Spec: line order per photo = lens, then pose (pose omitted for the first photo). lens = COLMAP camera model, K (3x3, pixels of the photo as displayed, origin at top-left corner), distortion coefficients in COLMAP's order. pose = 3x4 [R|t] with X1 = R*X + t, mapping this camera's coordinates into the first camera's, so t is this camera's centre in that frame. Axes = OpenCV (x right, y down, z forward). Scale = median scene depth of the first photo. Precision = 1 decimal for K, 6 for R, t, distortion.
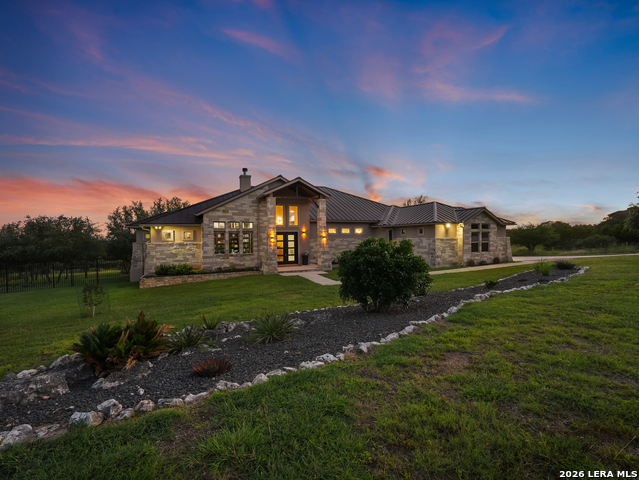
lens RADIAL K [[294.3, 0, 319.5], [0, 294.3, 240.0], [0, 0, 1]] dist [-0.000507, -0.000039]
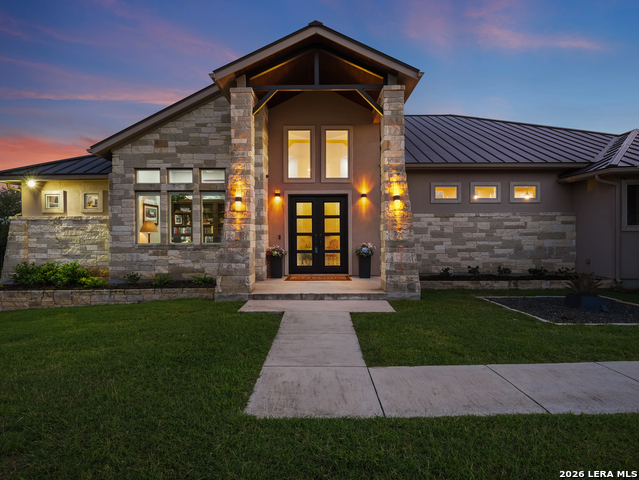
lens RADIAL K [[370.1, 0, 319.5], [0, 370.1, 240.0], [0, 0, 1]] dist [-0.006274, -0.000753]
pose [[0.915878, 0.011484, -0.401293, 0.101369], [-0.010036, 0.999933, 0.005711, 0.034810], [0.401332, -0.001203, 0.915932, 0.566060]]
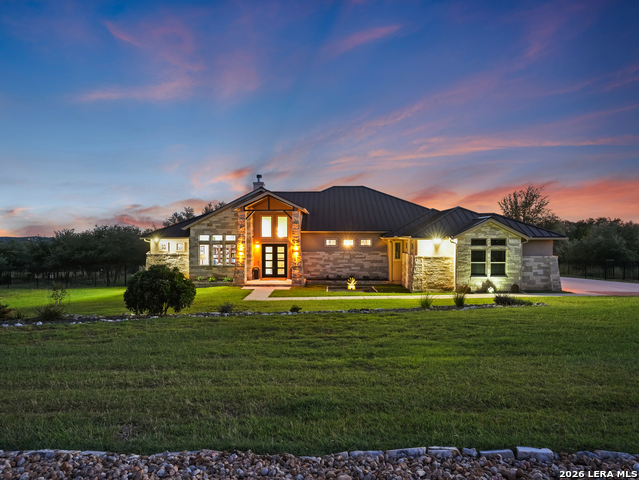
lens RADIAL K [[397.5, 0, 319.5], [0, 397.5, 240.0], [0, 0, 1]] dist [0.000814, -0.000267]
pose [[0.907009, 0.016761, -0.420778, 0.601323], [-0.013904, 0.999855, 0.009857, -0.058132], [0.420882, -0.003090, 0.907110, -0.120224]]
